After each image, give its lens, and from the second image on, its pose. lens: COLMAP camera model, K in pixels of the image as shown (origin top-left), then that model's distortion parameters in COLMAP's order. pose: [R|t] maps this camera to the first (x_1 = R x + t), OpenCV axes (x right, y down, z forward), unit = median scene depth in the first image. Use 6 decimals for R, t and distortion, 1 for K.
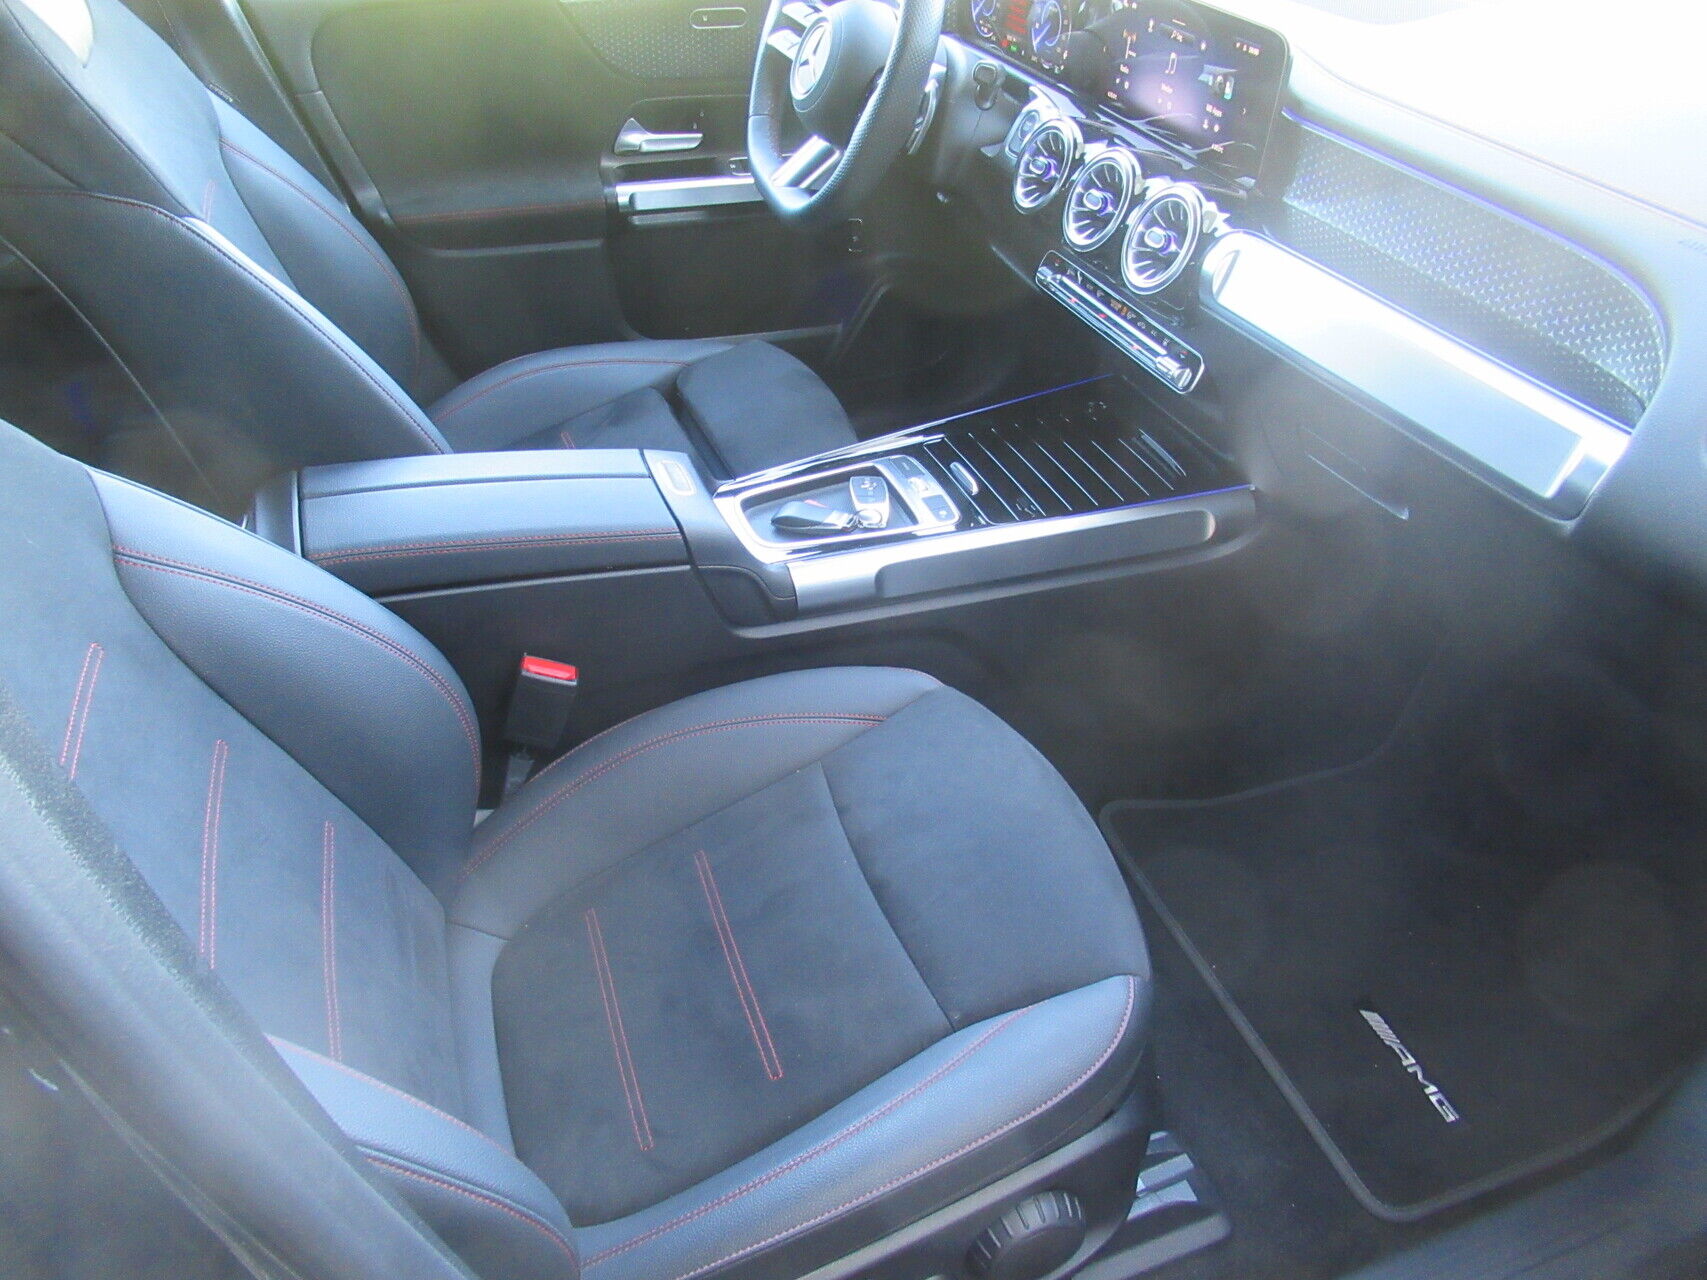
lens RADIAL K [[1315.9, 0, 878.1], [0, 1315.9, 626.7], [0, 0, 1]] dist [0.017450, -0.011486]
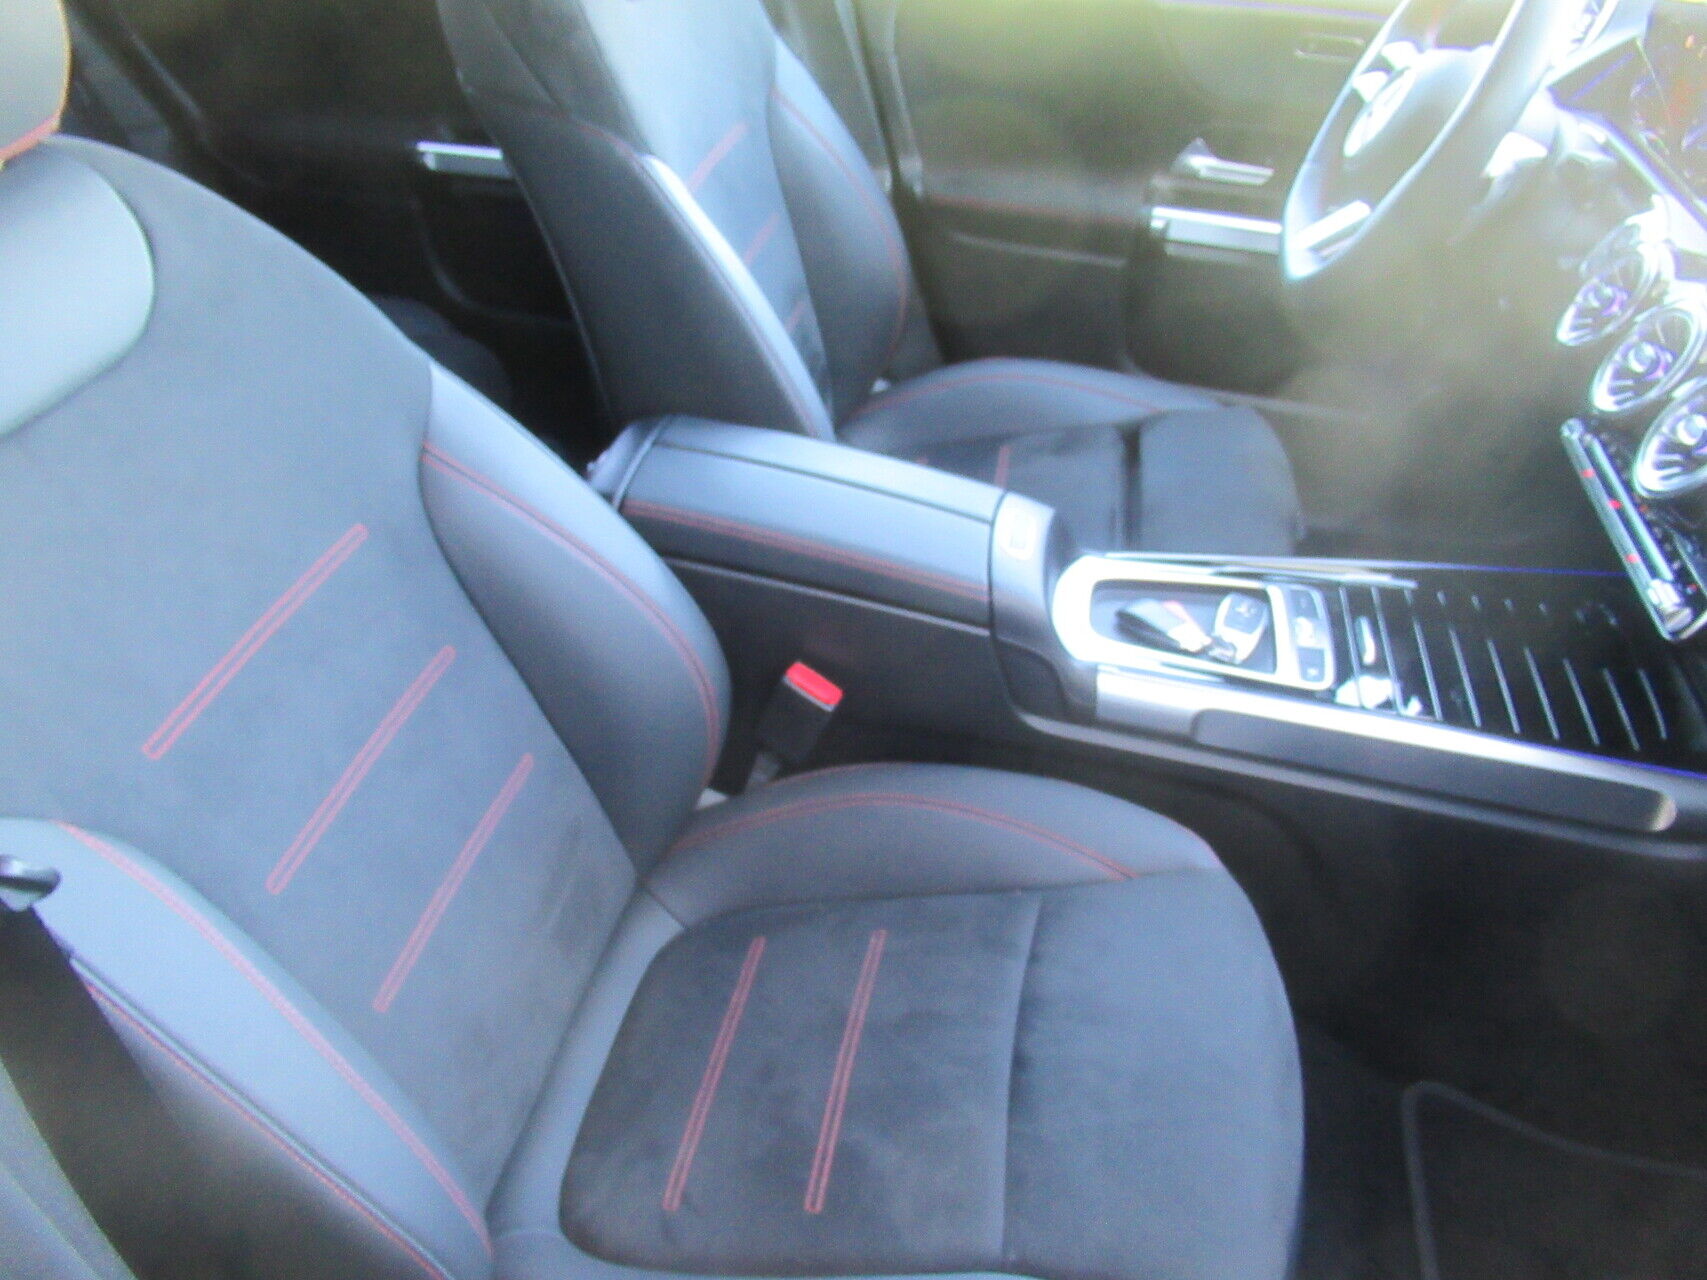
lens RADIAL K [[1315.9, 0, 853.8], [0, 1315.9, 633.1], [0, 0, 1]] dist [0.017450, -0.011486]
pose [[0.848918, 0.338331, -0.406042, 0.133372], [-0.335779, 0.938537, 0.080009, -0.079418], [0.408155, 0.068420, 0.910345, 0.129658]]
